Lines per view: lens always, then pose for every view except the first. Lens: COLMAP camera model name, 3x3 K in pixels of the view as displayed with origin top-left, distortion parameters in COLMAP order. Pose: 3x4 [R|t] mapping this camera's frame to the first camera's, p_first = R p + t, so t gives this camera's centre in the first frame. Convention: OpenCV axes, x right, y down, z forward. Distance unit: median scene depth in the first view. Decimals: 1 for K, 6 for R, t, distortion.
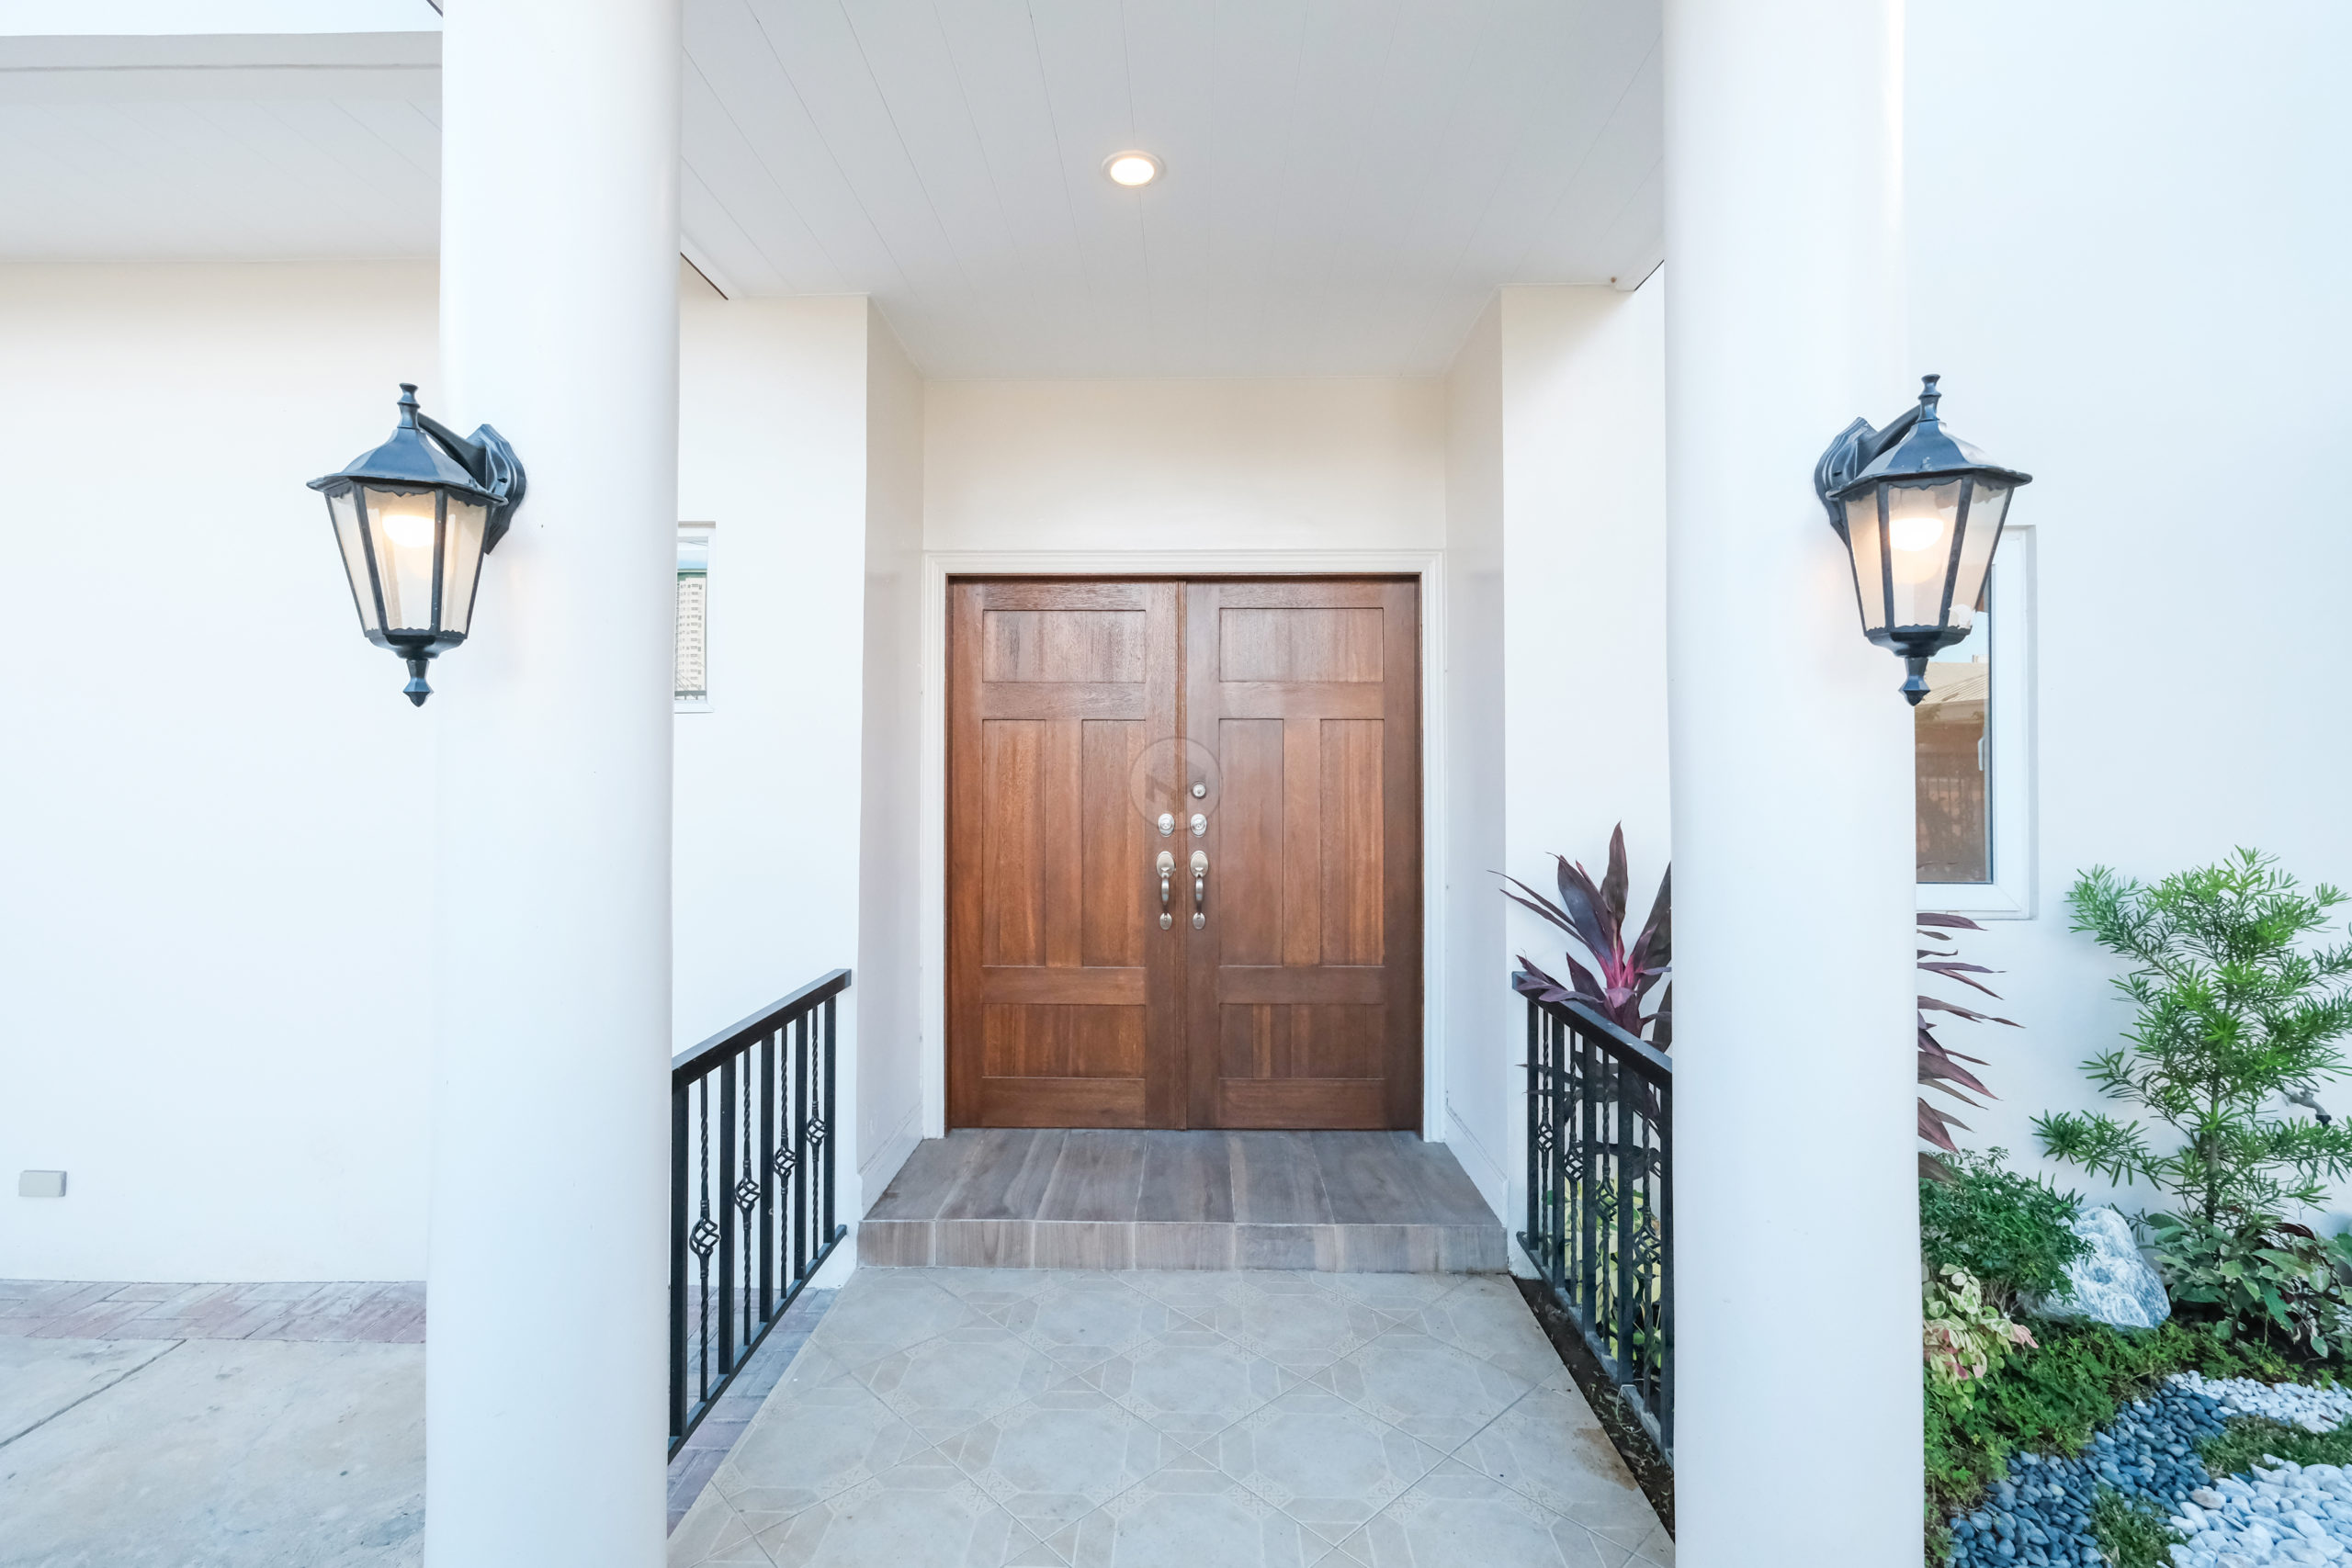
lens RADIAL K [[1026.0, 0, 1150.3], [0, 1026.0, 779.6], [0, 0, 1]] dist [0.000232, -0.001106]
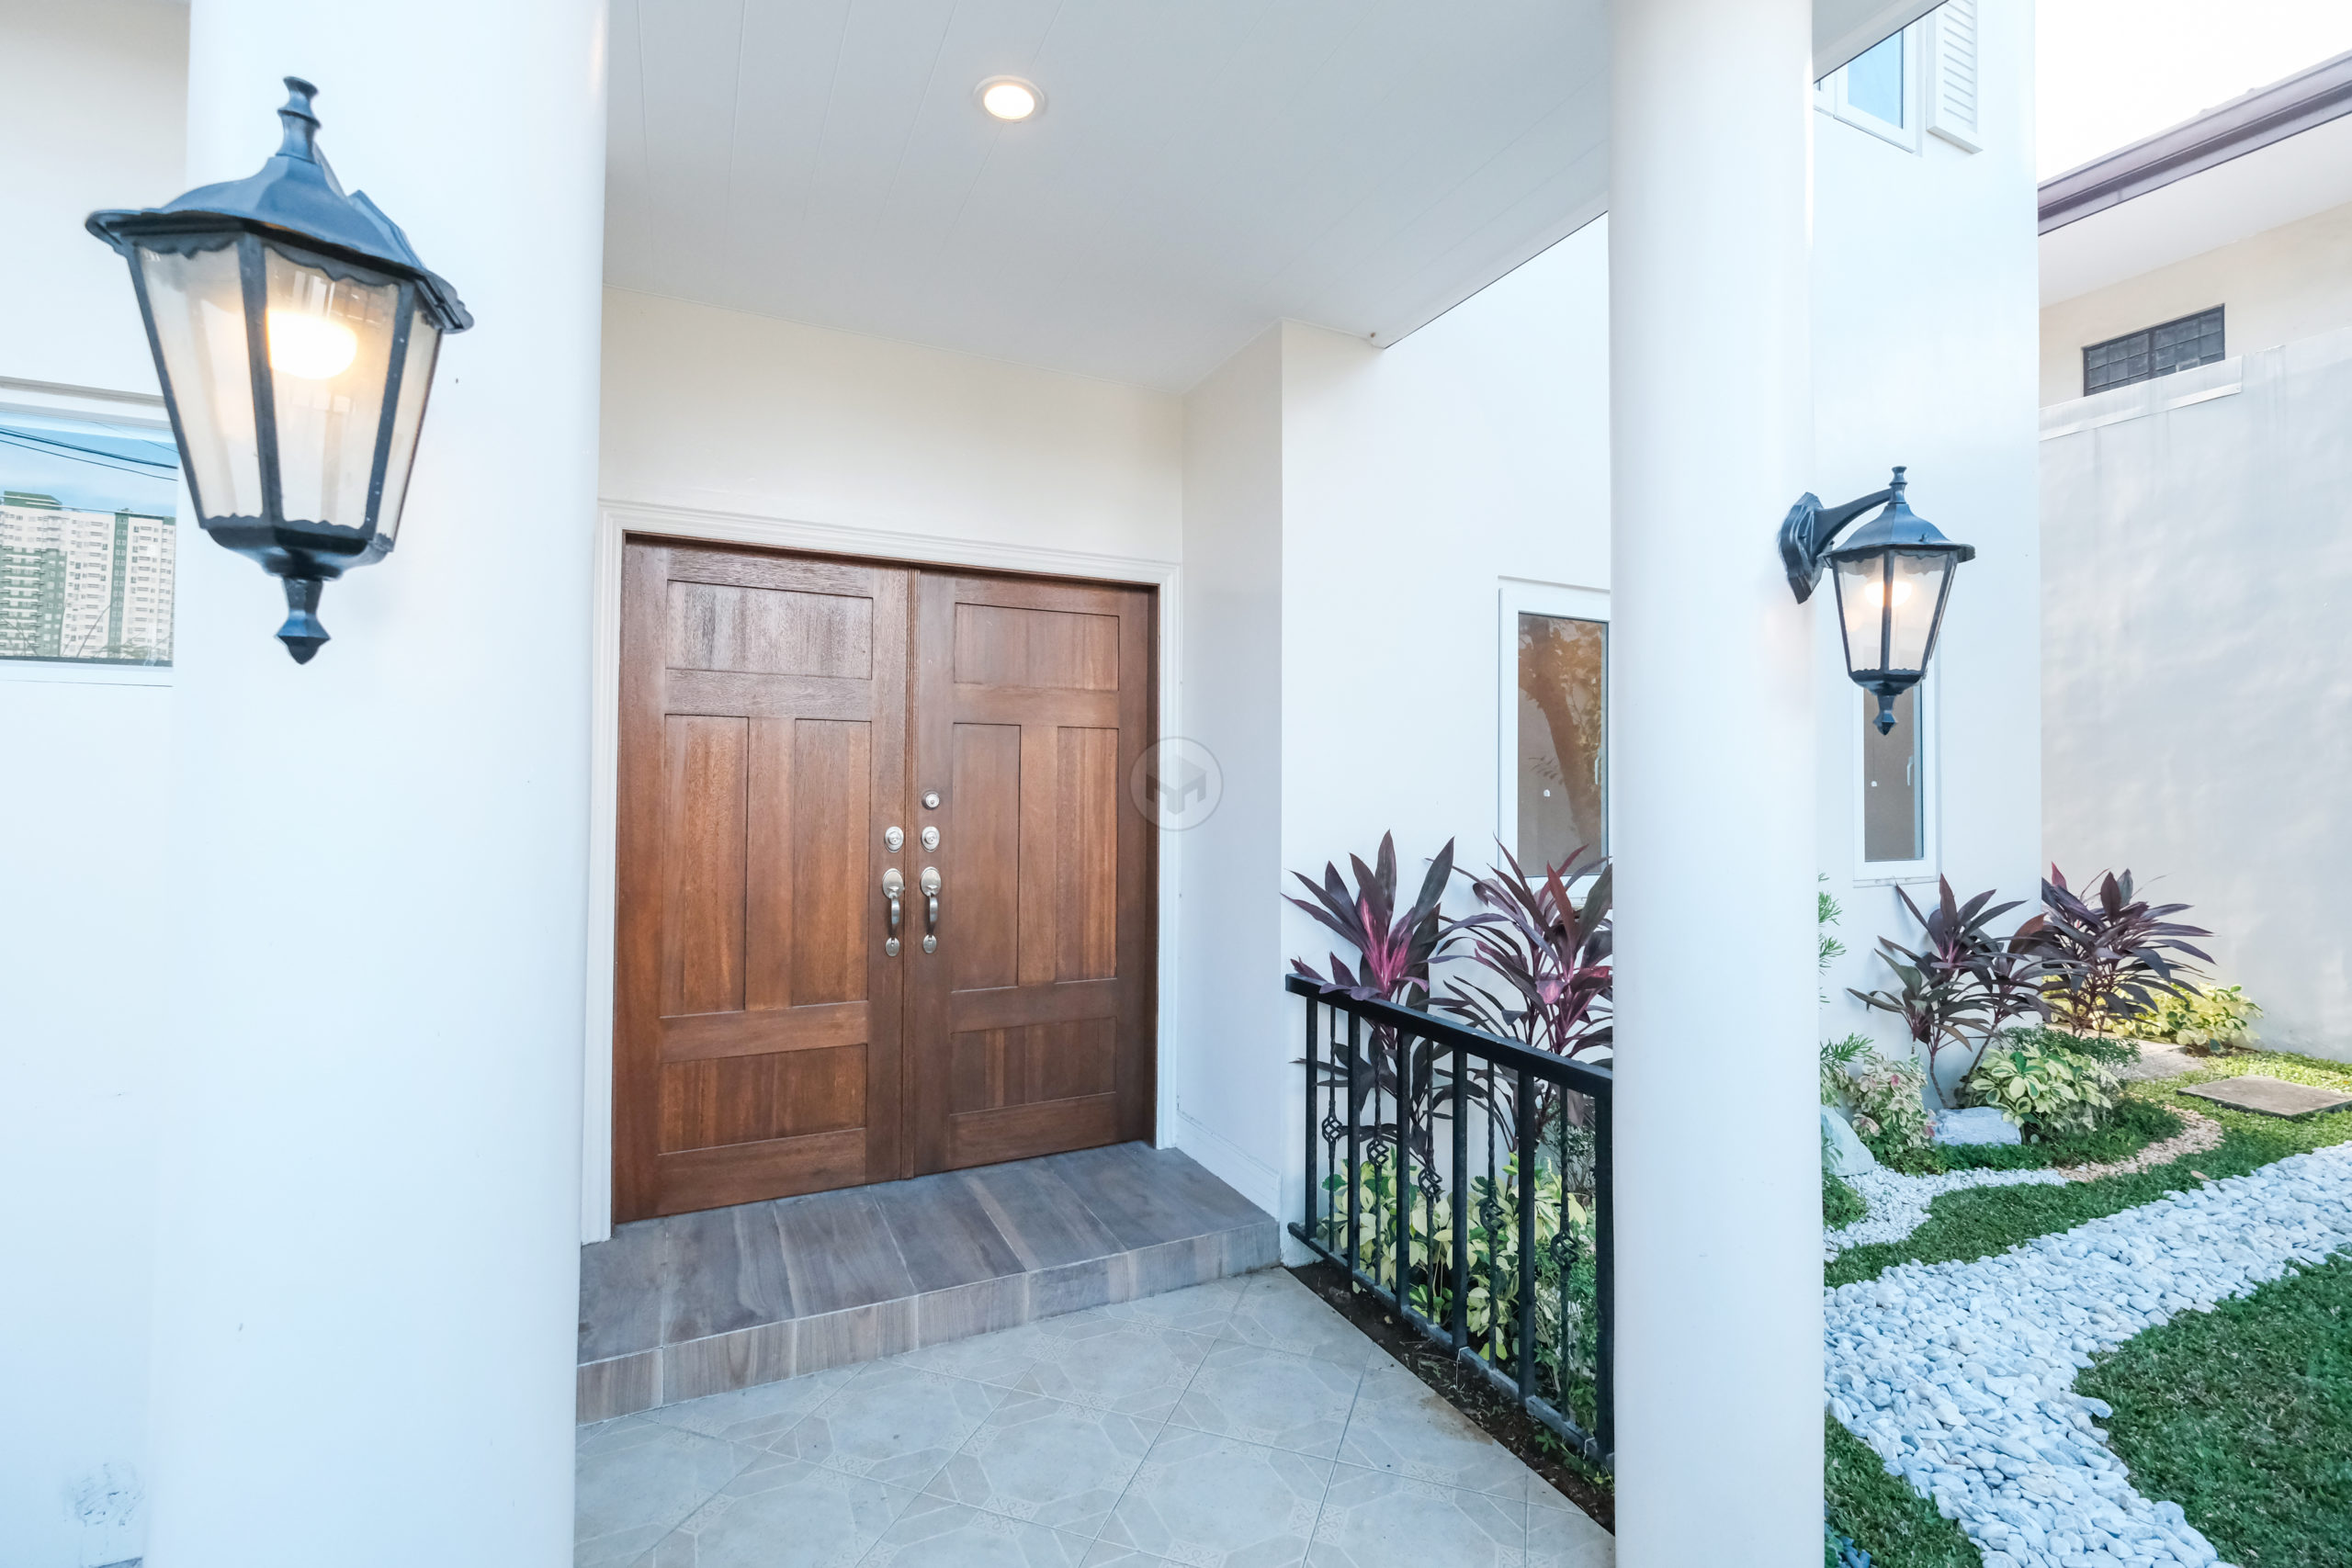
lens RADIAL K [[1026.0, 0, 1192.6], [0, 1026.0, 779.6], [0, 0, 1]] dist [0.000232, -0.001106]
pose [[0.891720, 0.007780, 0.452521, -0.200275], [-0.004474, 0.999955, -0.008376, -0.002068], [-0.452566, 0.005445, 0.891714, 0.106994]]
